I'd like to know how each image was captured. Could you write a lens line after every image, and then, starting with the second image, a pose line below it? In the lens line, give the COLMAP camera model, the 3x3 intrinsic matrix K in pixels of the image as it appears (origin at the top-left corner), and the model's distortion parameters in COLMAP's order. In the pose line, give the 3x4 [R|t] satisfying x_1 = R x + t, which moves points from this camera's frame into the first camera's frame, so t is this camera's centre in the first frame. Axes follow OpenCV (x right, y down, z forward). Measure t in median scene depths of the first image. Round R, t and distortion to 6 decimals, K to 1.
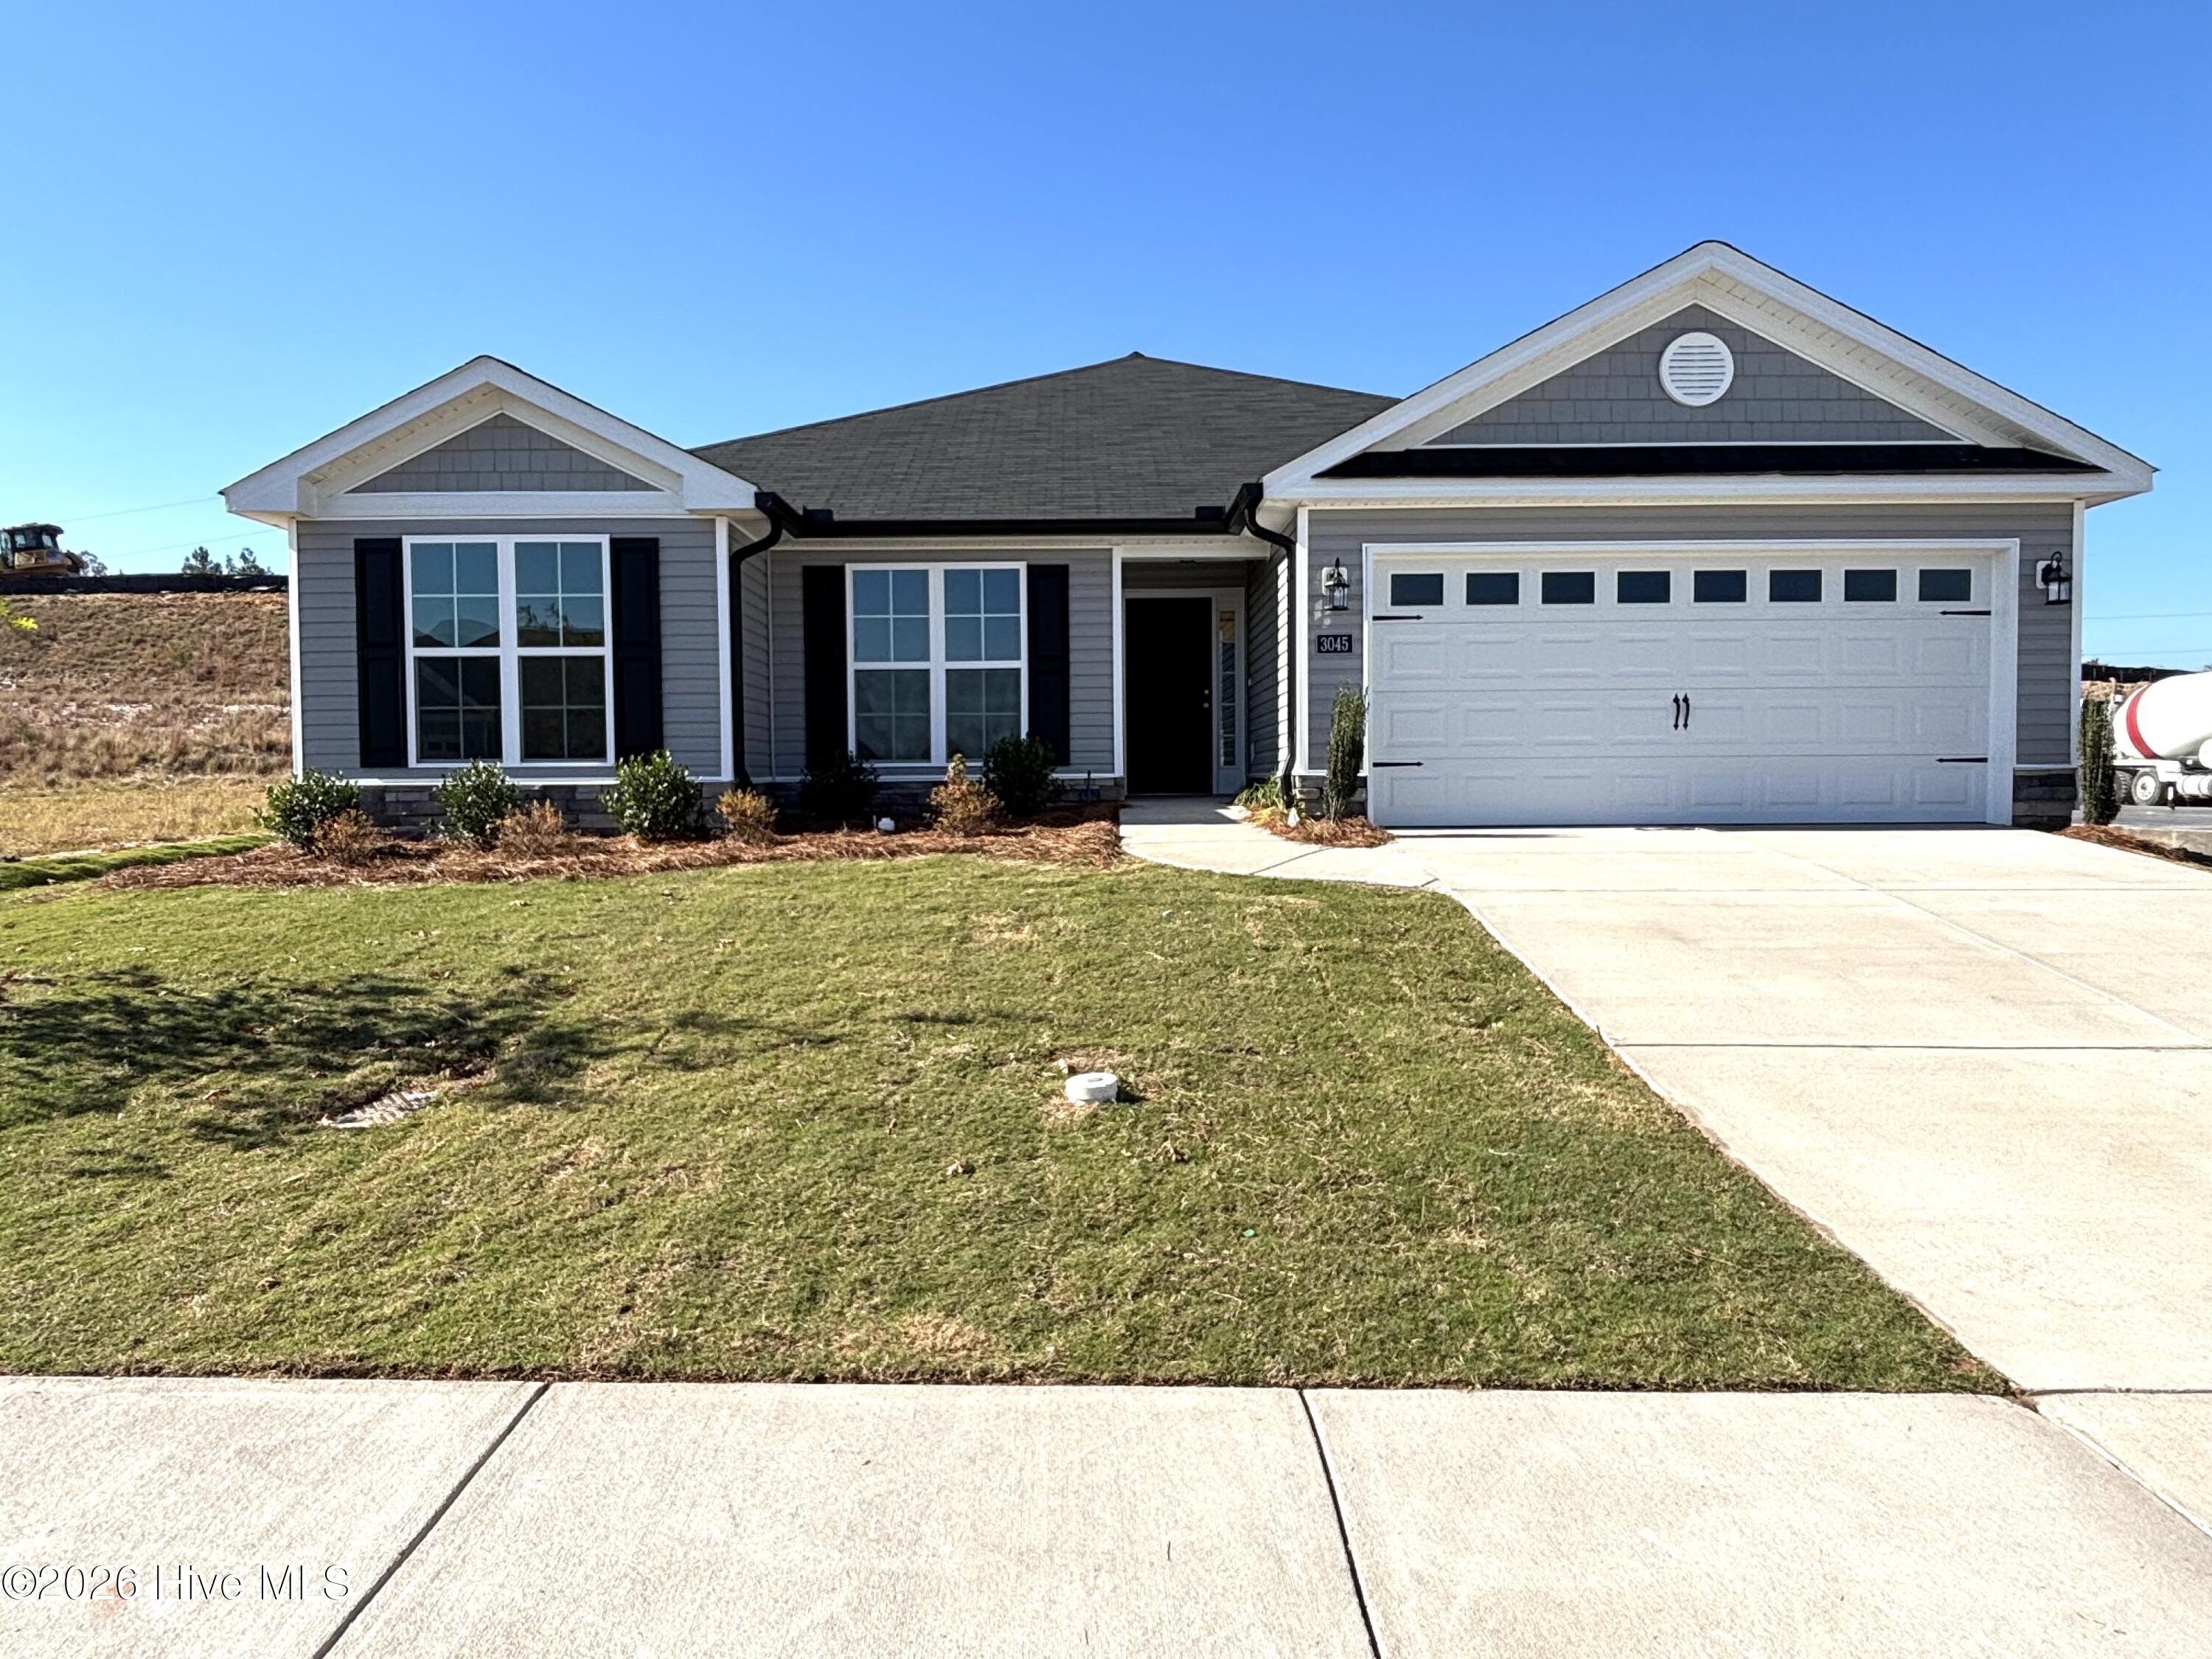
lens RADIAL K [[1372.1, 0, 1098.5], [0, 1372.1, 831.2], [0, 0, 1]] dist [-0.003390, -0.010239]
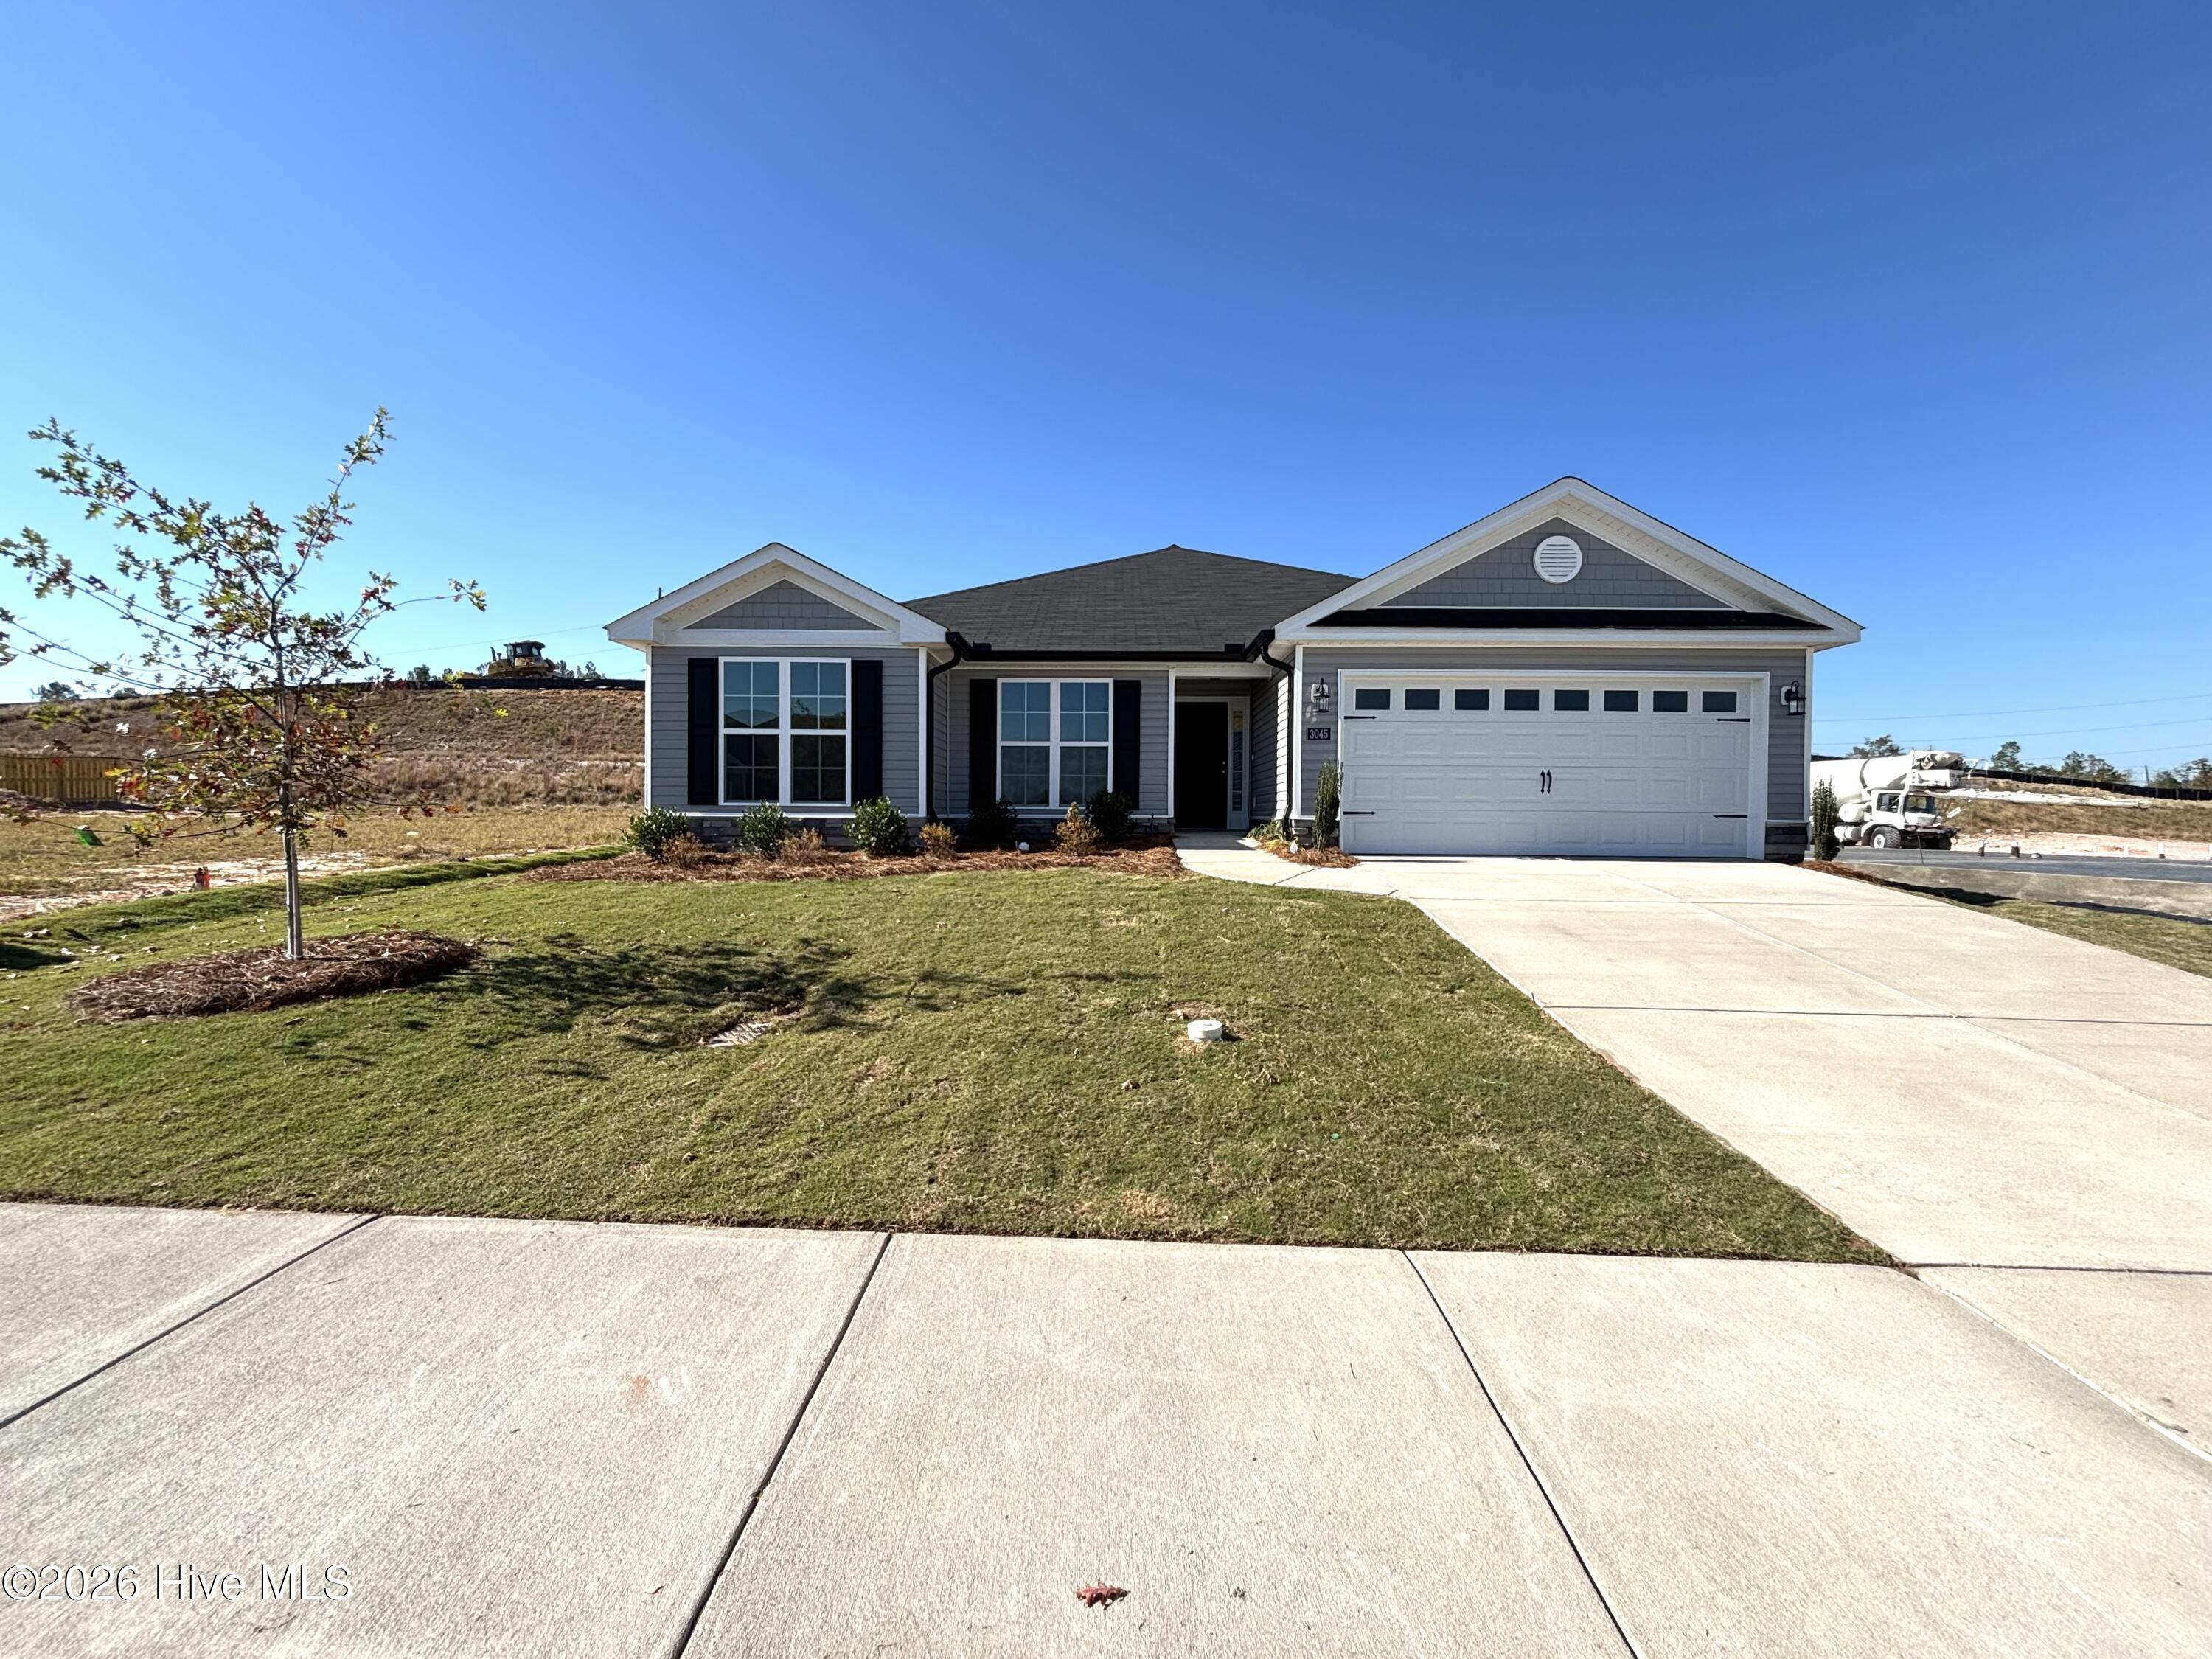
lens RADIAL K [[882.0, 0, 1104.2], [0, 882.0, 822.5], [0, 0, 1]] dist [-0.012087, 0.001626]
pose [[0.999649, 0.016219, -0.020970, -0.060777], [-0.016842, 0.999411, -0.029883, -0.005693], [0.020473, 0.030226, 0.999333, 0.016967]]
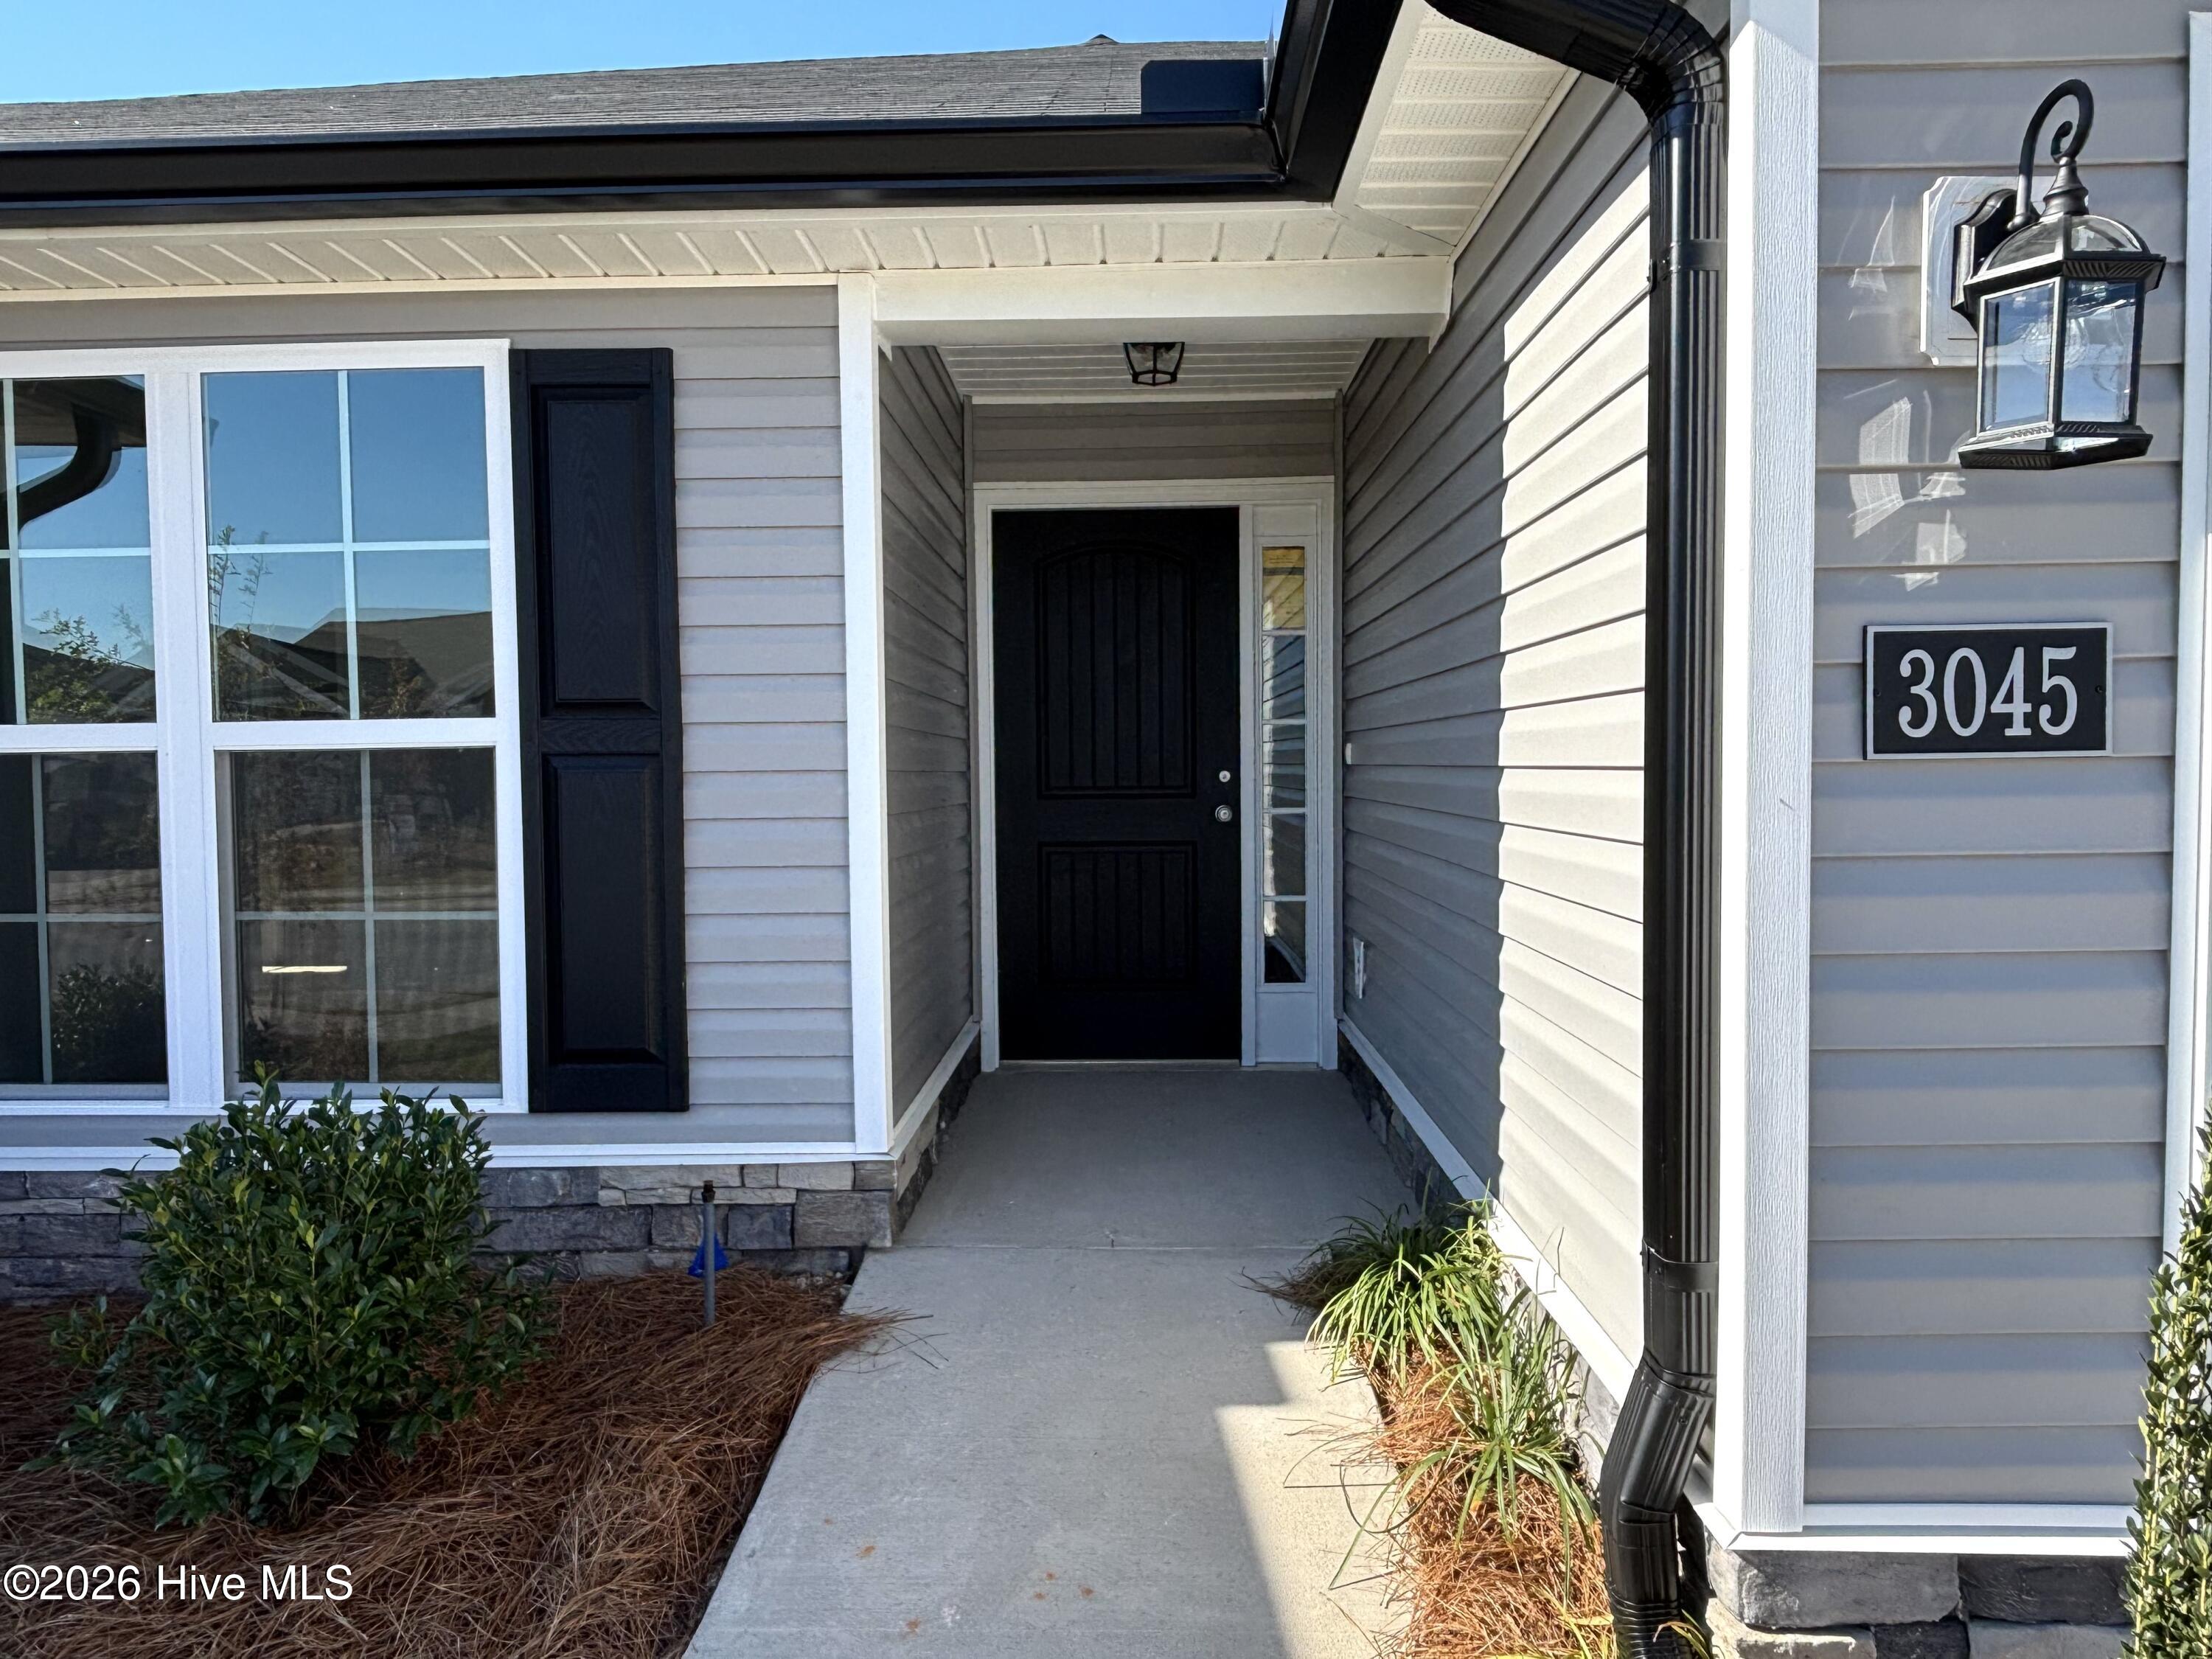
lens RADIAL K [[1485.9, 0, 1109.9], [0, 1485.9, 831.4], [0, 0, 1]] dist [-0.008578, -0.001849]
pose [[0.999695, 0.002109, -0.024594, 0.104740], [-0.001909, 0.999965, 0.008137, -0.162095], [0.024610, -0.008088, 0.999664, 1.106154]]
